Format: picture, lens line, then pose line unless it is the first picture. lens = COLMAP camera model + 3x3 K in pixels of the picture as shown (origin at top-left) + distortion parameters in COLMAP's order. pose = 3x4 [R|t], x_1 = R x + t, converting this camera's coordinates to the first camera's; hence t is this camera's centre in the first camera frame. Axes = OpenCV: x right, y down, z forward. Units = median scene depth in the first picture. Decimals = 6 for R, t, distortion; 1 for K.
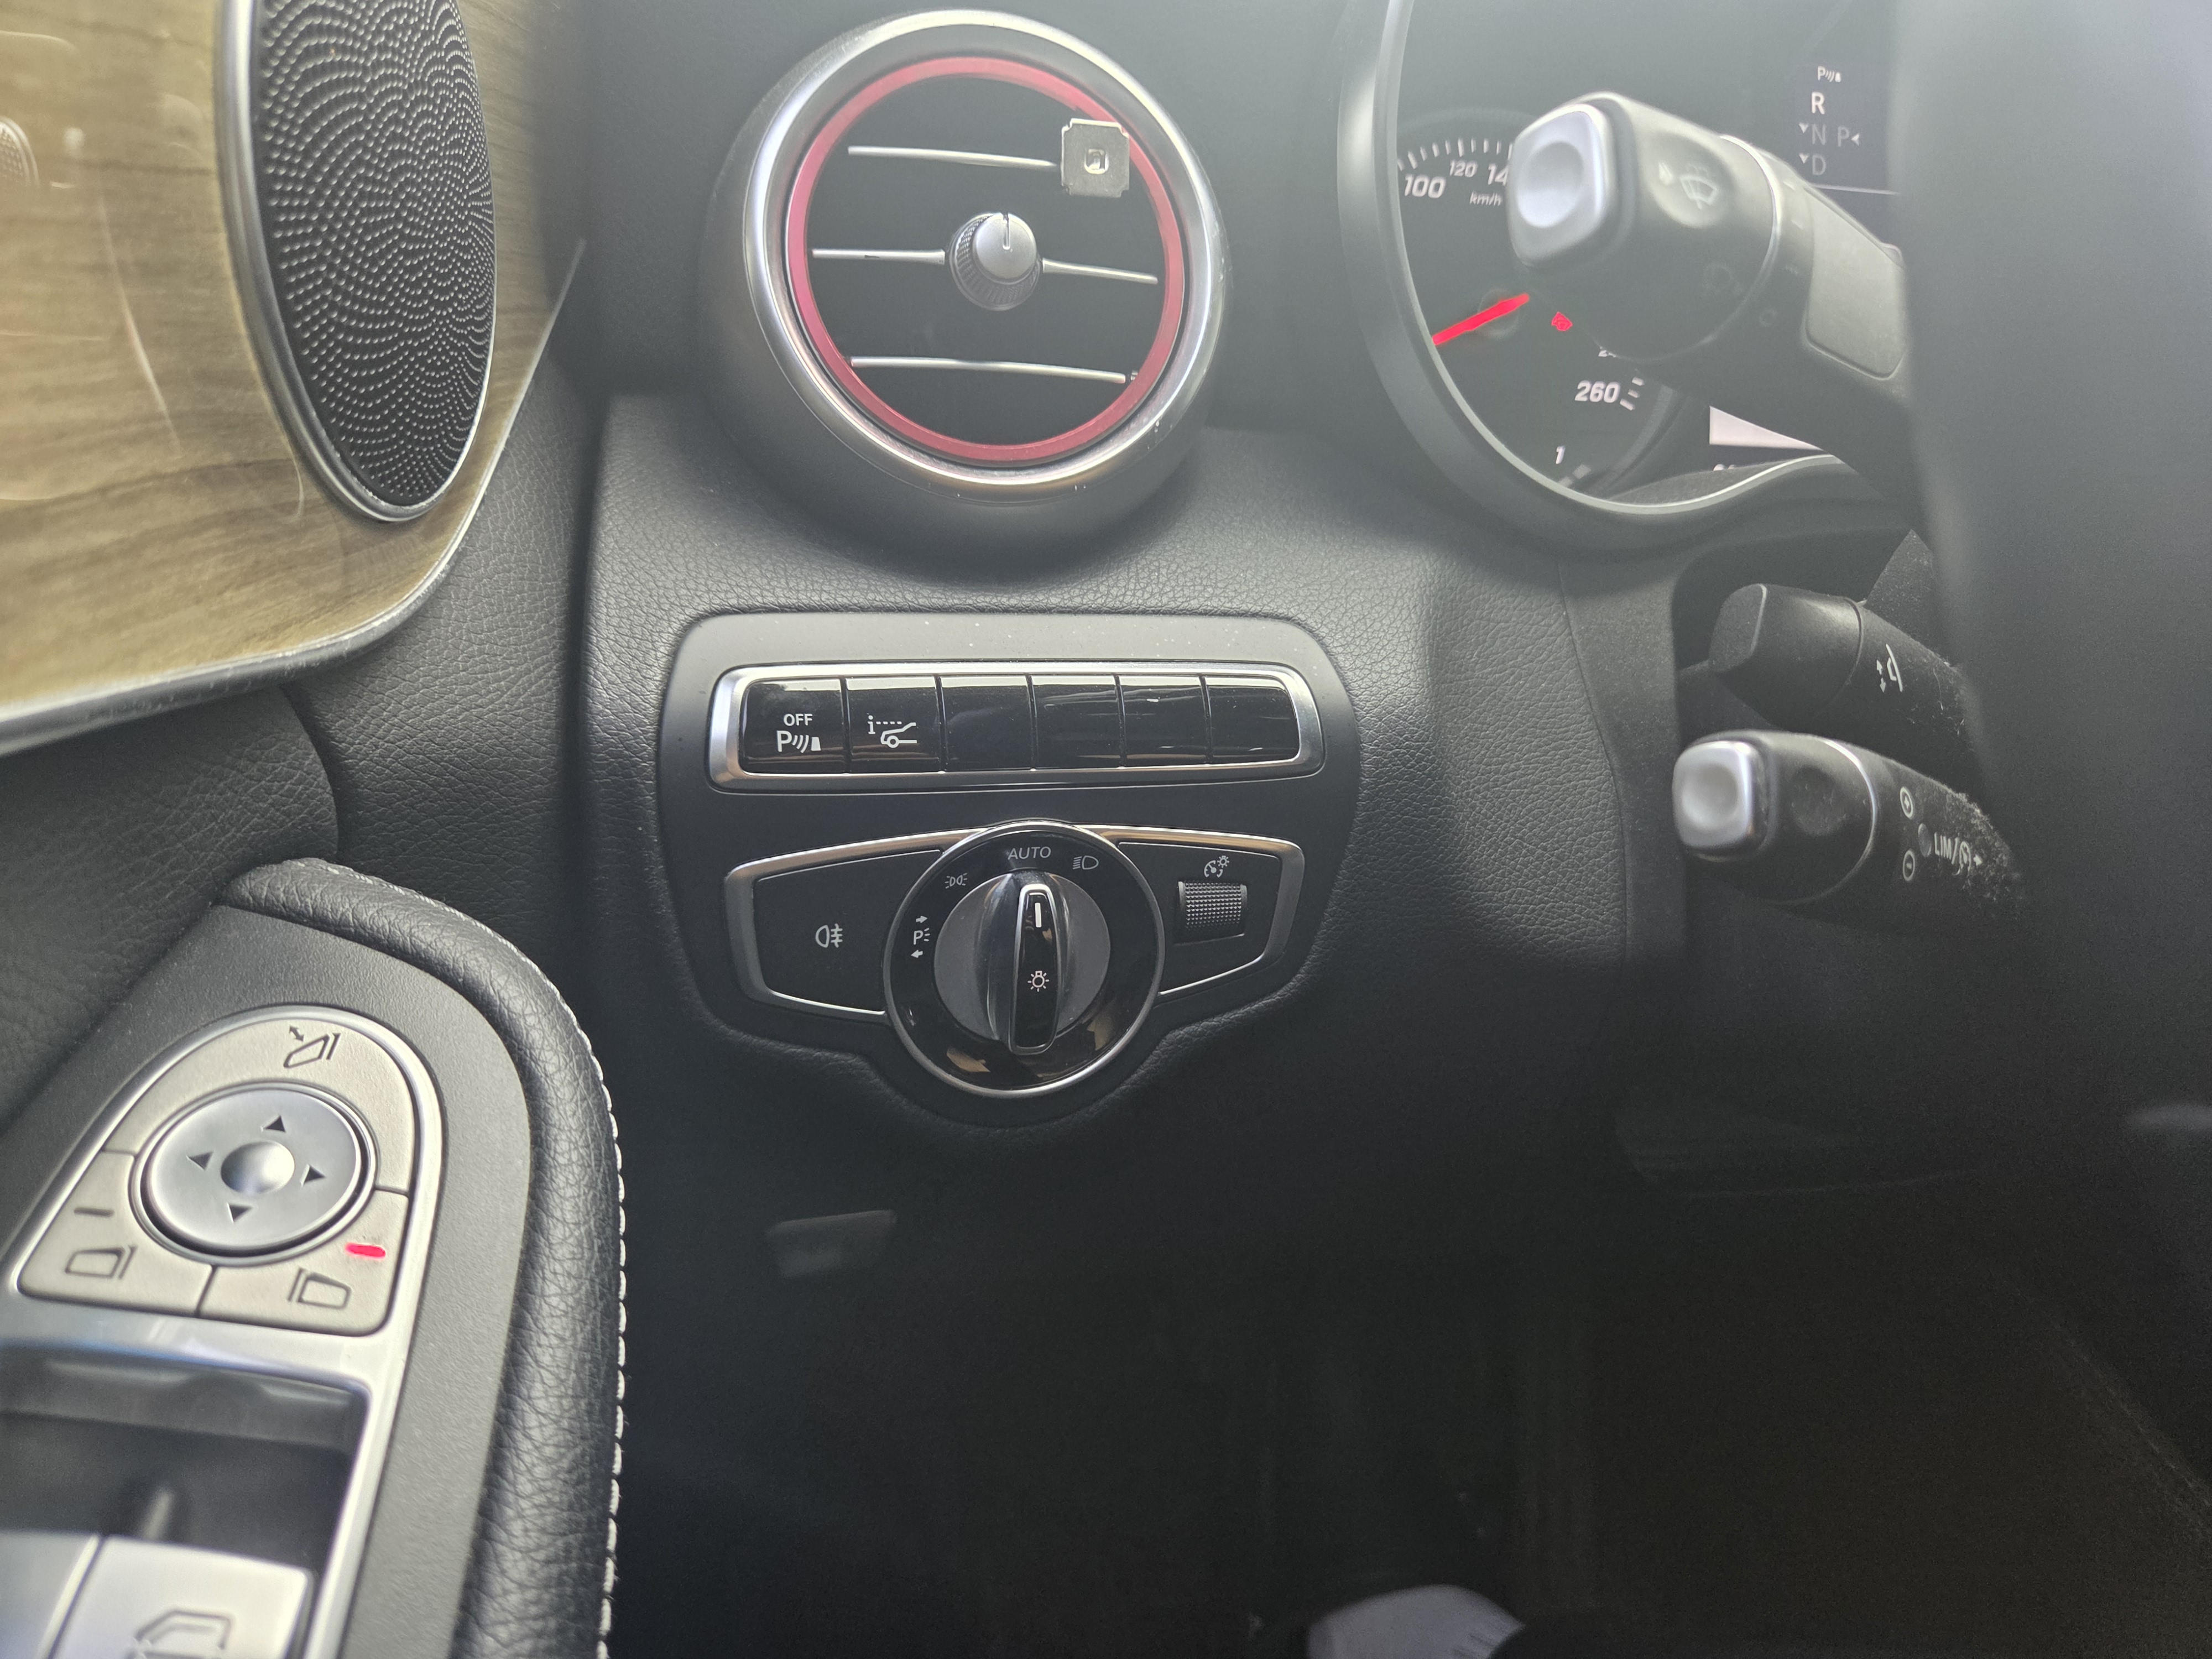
lens RADIAL K [[1500.3, 0, 1048.1], [0, 1500.3, 862.6], [0, 0, 1]] dist [0.049206, -0.045780]
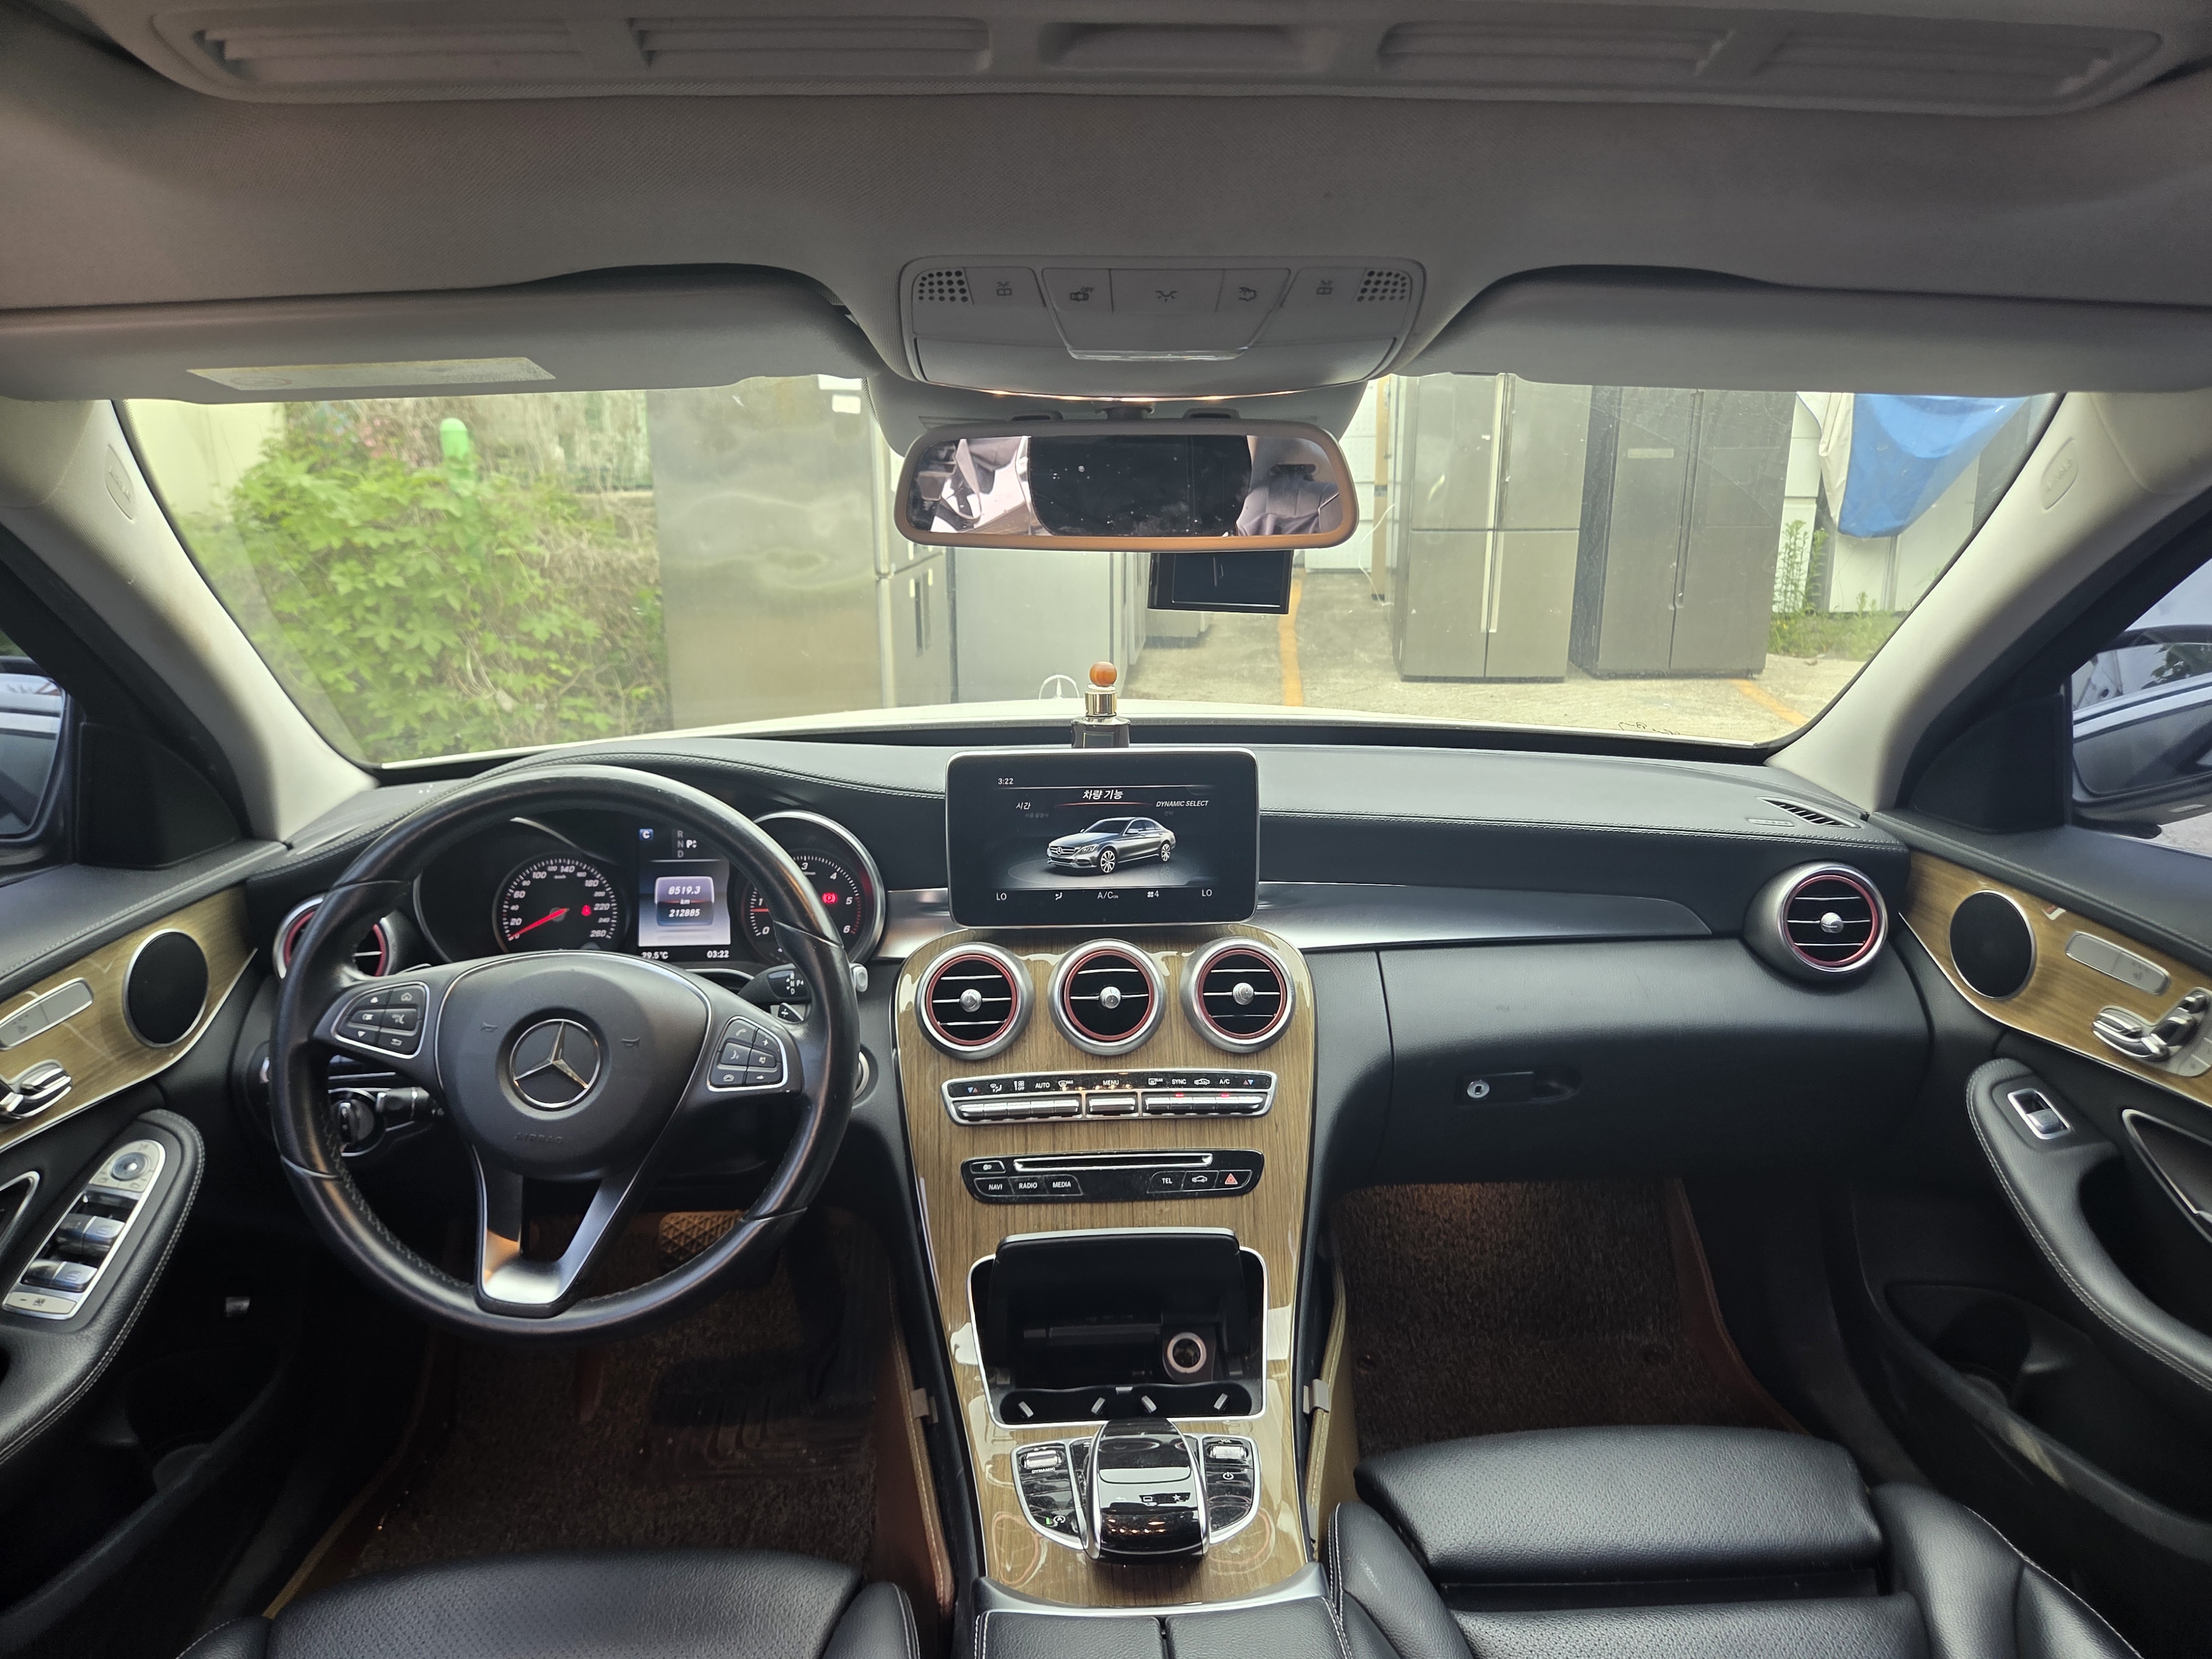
lens RADIAL K [[1500.3, 0, 1111.8], [0, 1500.3, 845.1], [0, 0, 1]] dist [0.049206, -0.045780]
pose [[0.990991, -0.026081, -0.131364, 2.851300], [0.019044, 0.998330, -0.054544, -0.461660], [0.132567, 0.051551, 0.989833, -3.101378]]
